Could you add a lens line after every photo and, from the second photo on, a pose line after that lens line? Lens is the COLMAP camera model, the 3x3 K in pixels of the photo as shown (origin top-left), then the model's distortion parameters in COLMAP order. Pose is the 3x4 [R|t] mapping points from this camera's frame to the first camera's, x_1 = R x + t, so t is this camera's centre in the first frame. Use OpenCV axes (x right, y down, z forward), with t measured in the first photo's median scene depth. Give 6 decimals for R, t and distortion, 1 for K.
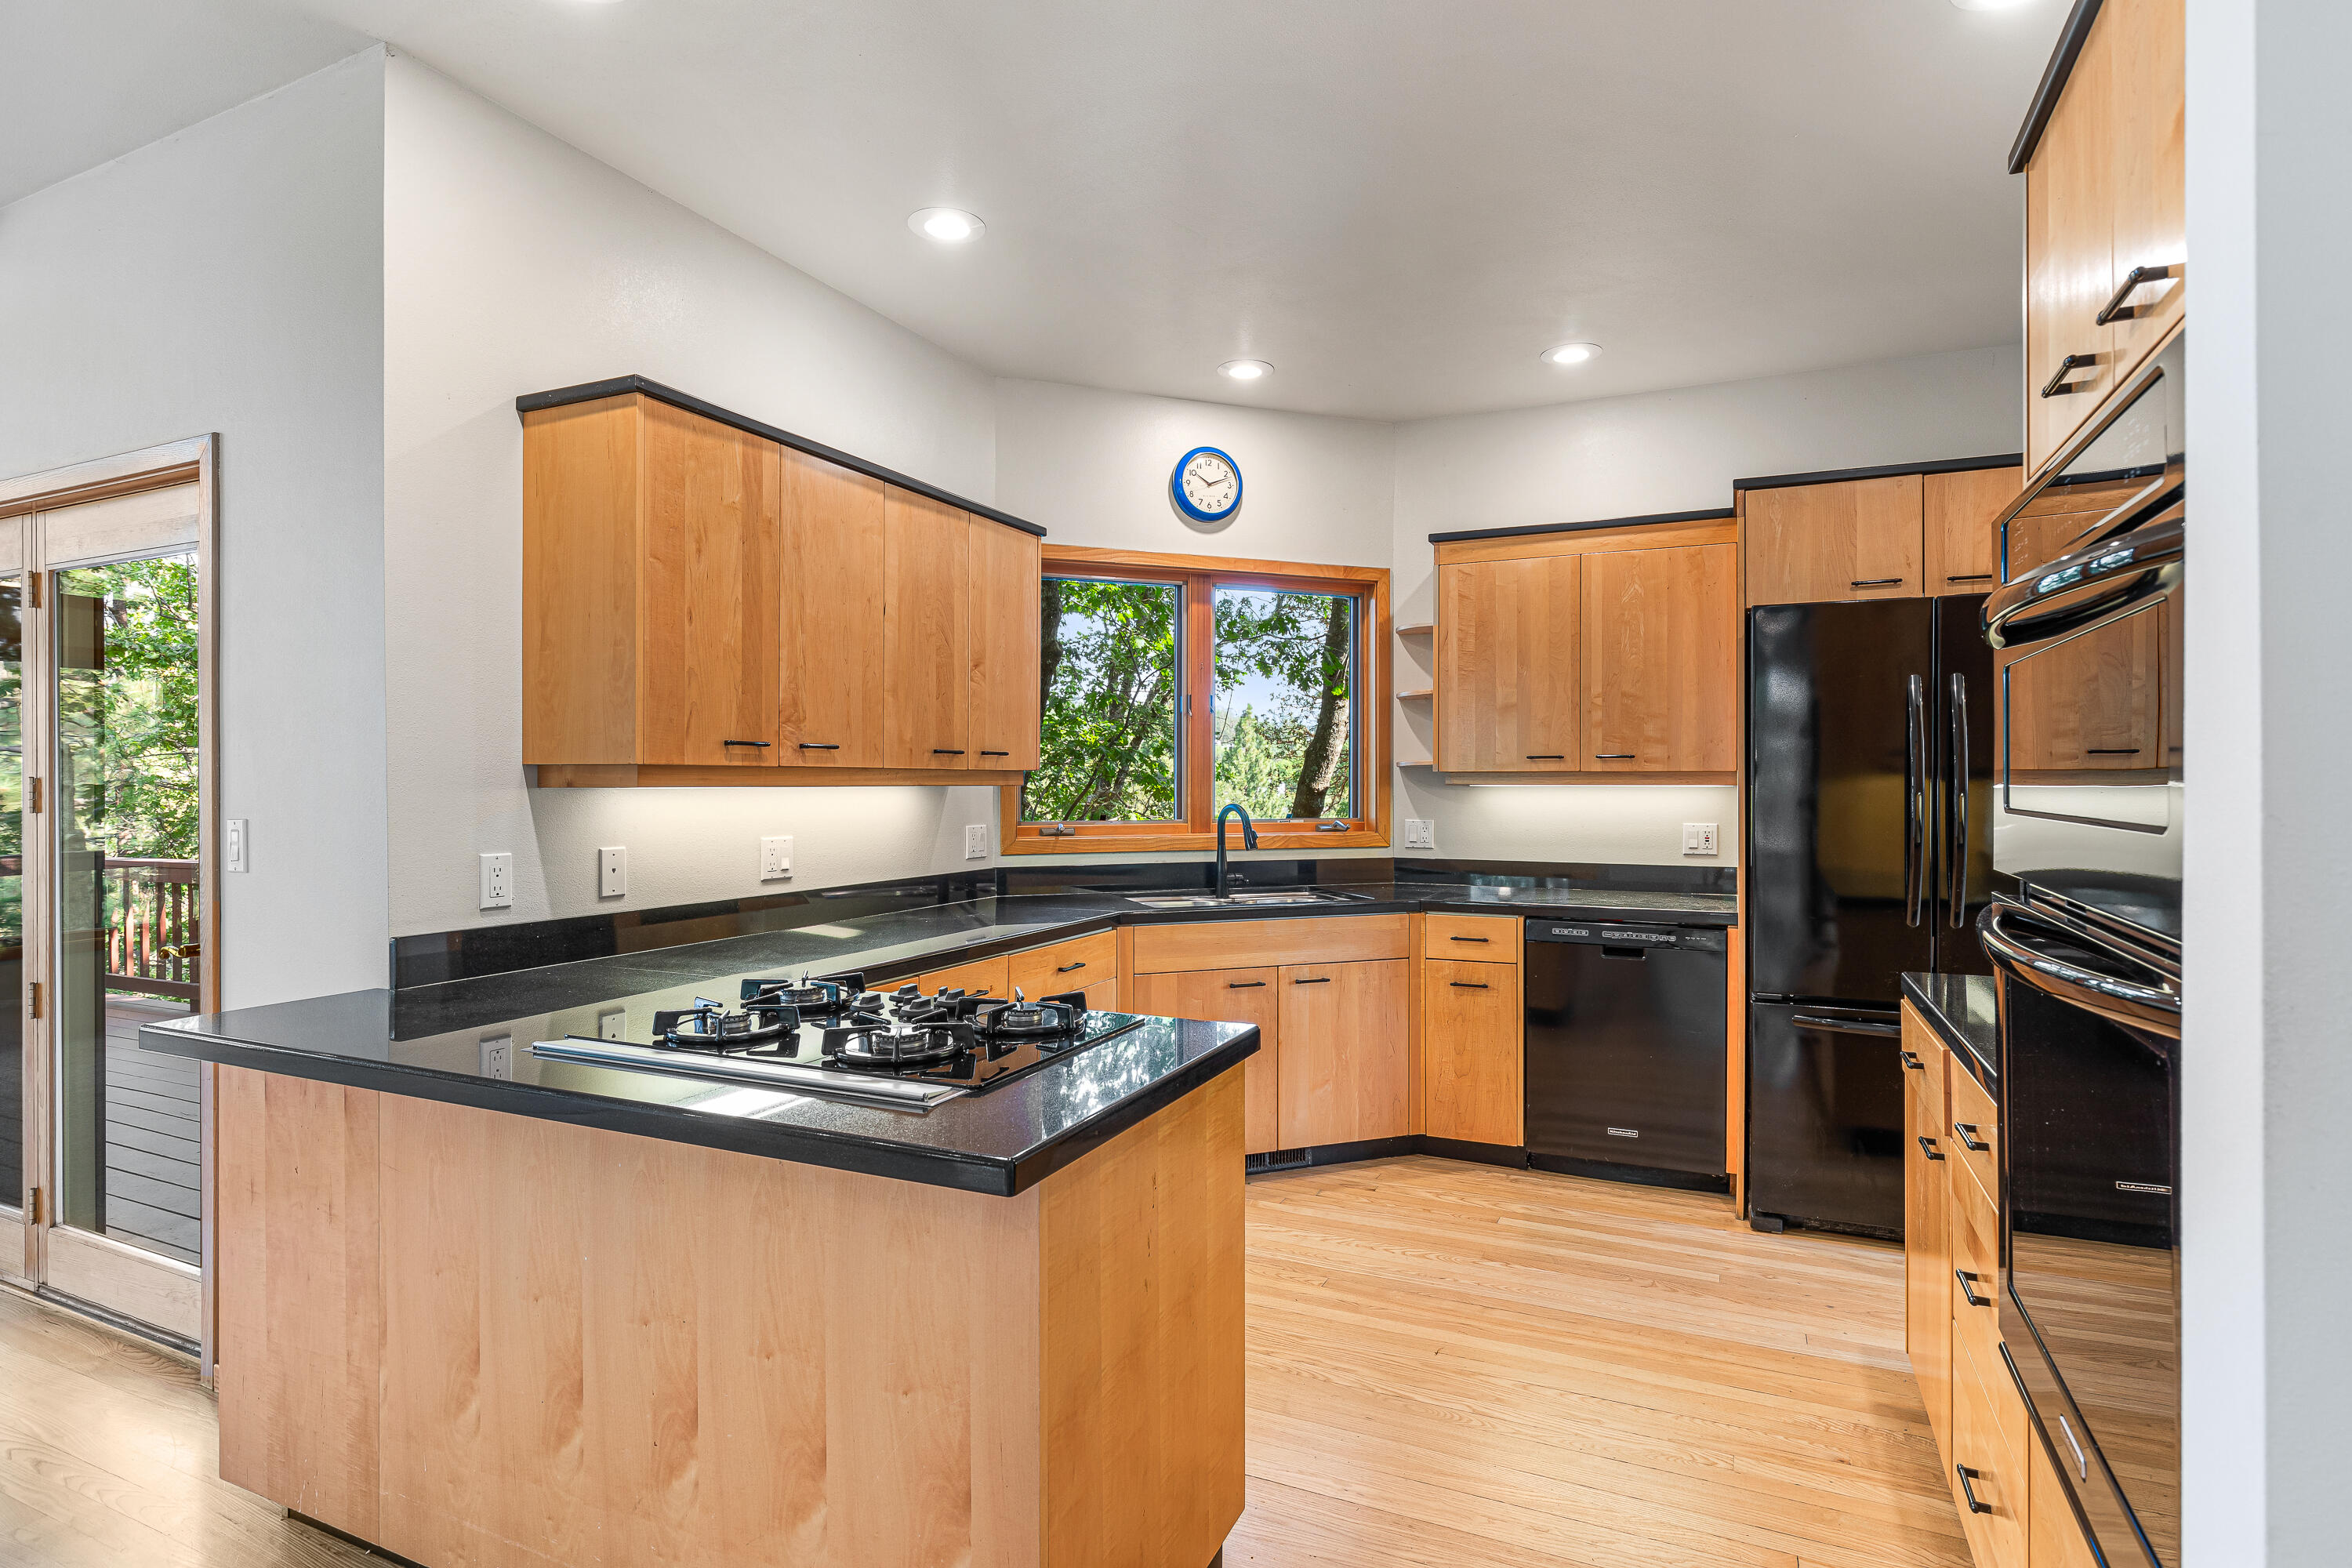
lens RADIAL K [[1196.3, 0, 1176.0], [0, 1196.3, 784.0], [0, 0, 1]] dist [0.000822, 0.000053]
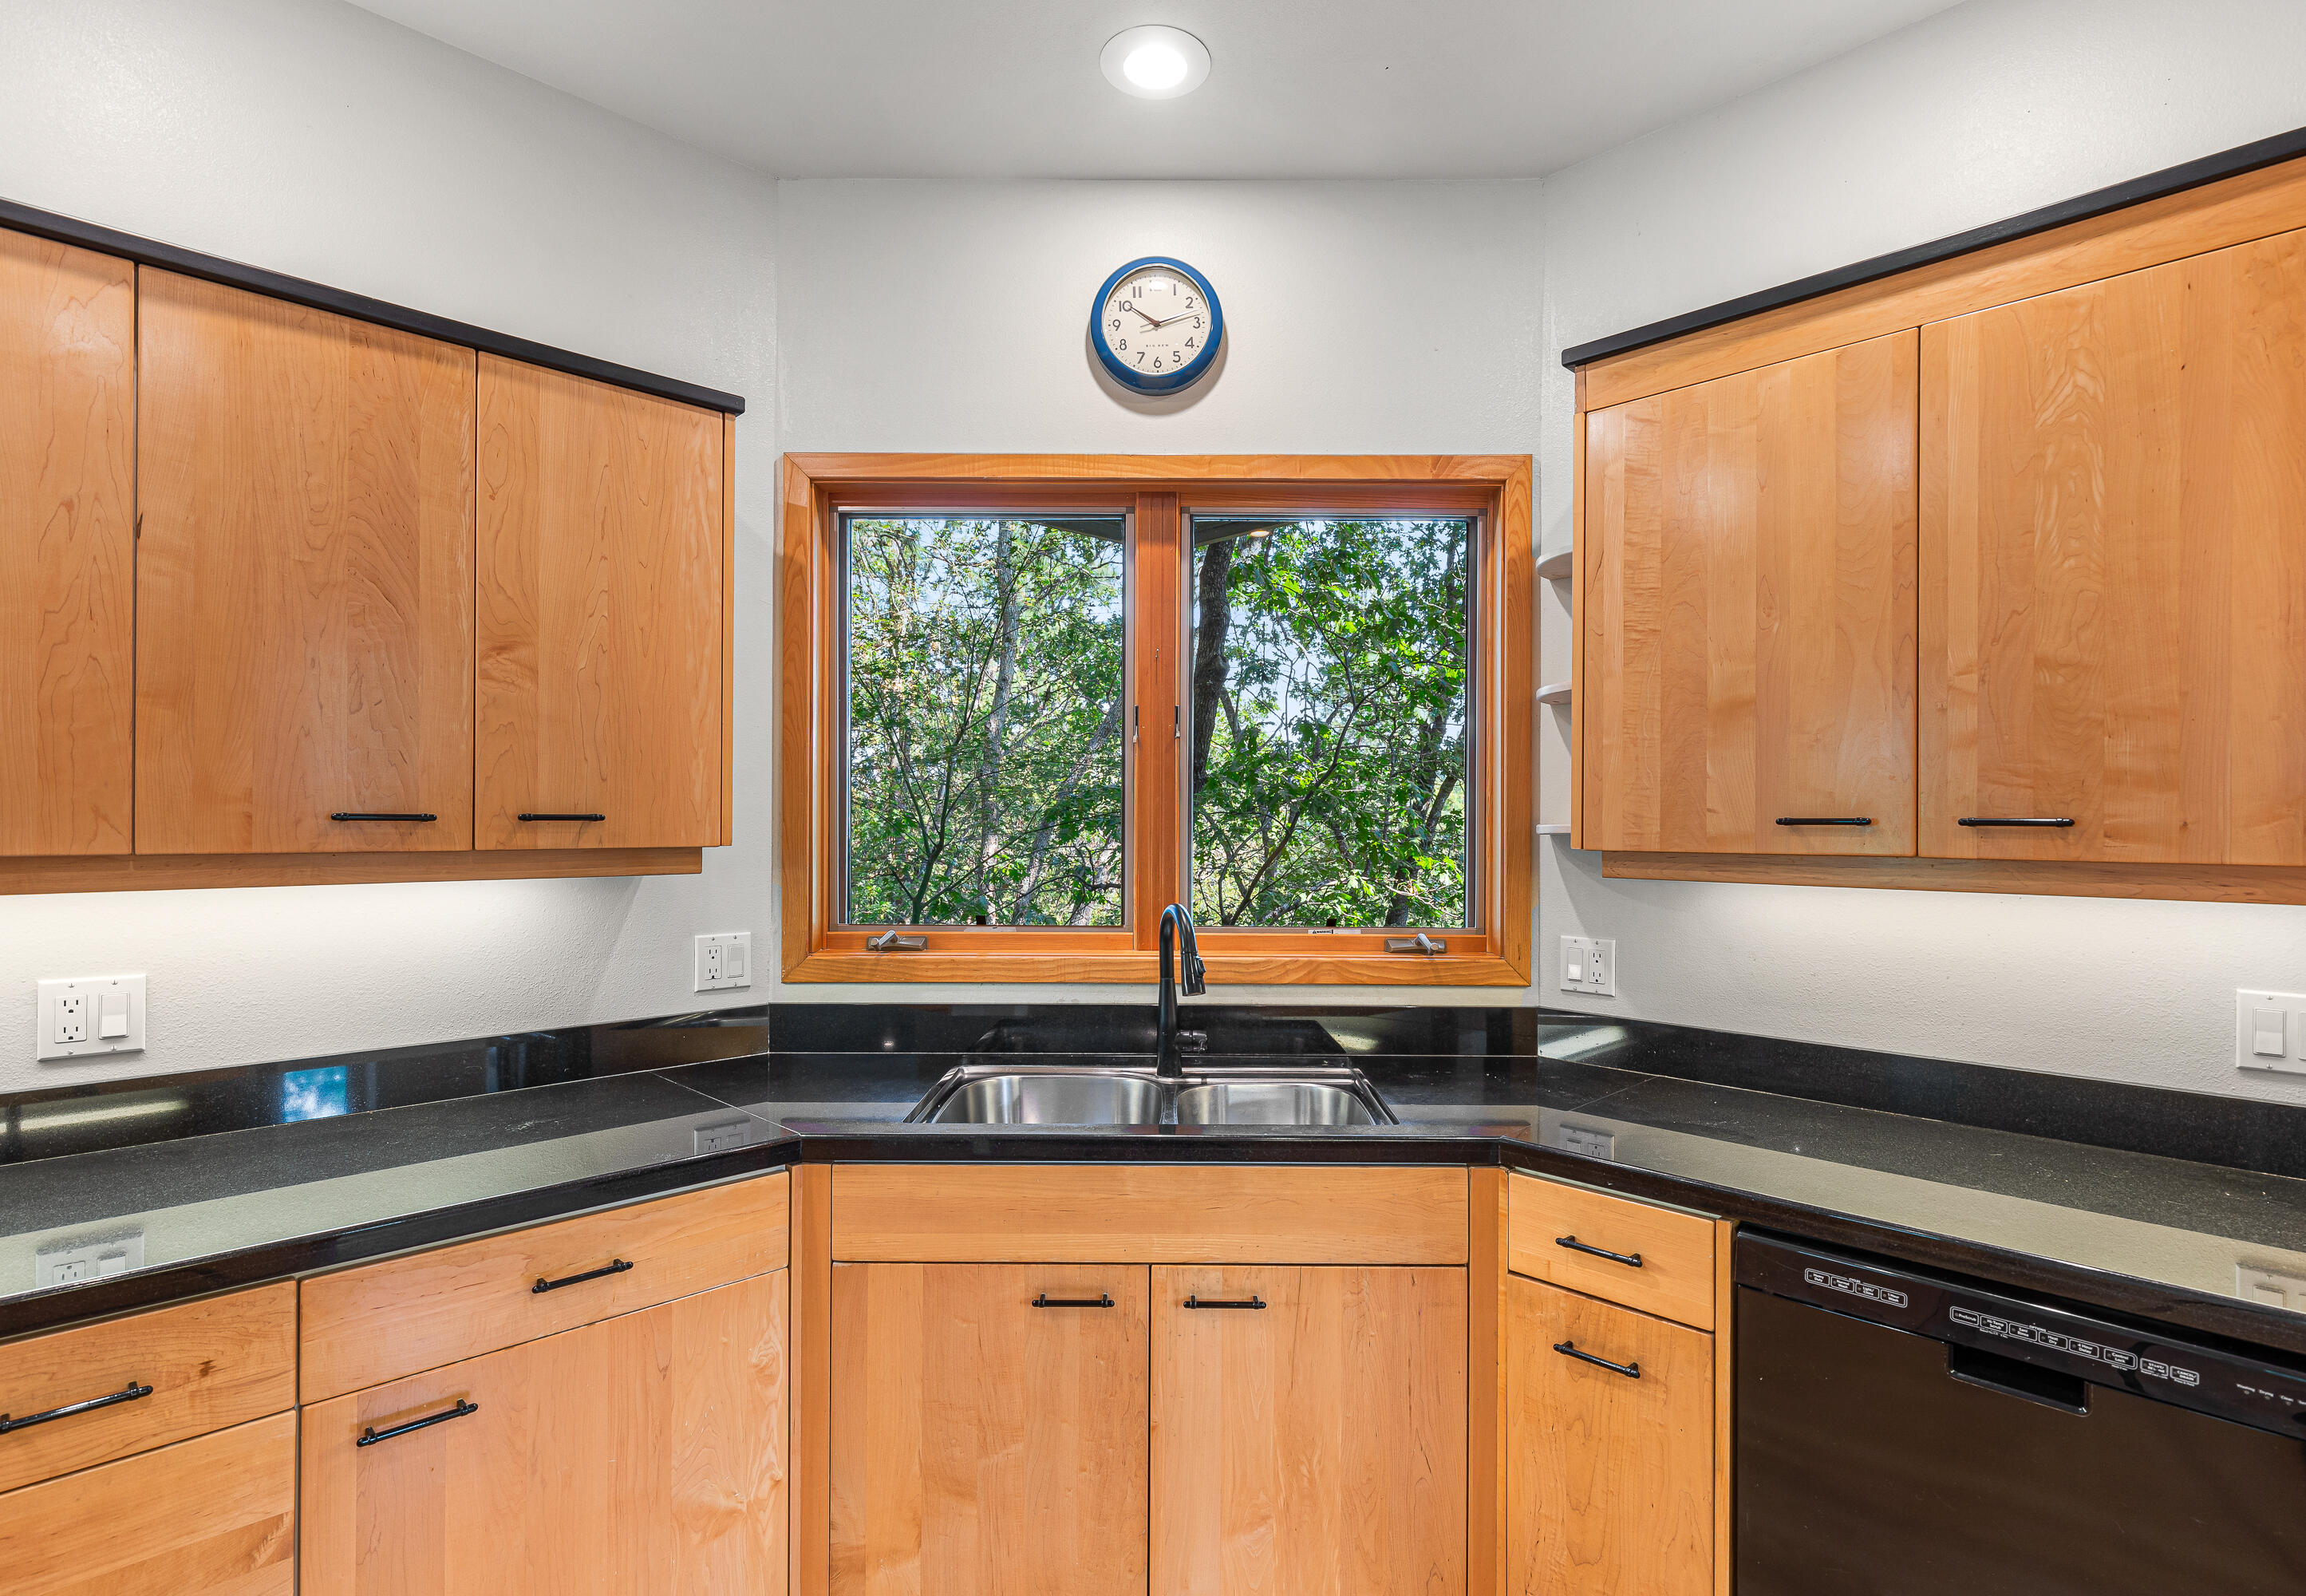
lens RADIAL K [[1155.0, 0, 1154.2], [0, 1155.0, 819.9], [0, 0, 1]] dist [-0.002229, -0.001335]
pose [[0.935760, 0.003221, -0.352621, 0.232267], [-0.003979, 0.999991, -0.001424, -0.021674], [0.352614, 0.002735, 0.935765, 0.538153]]
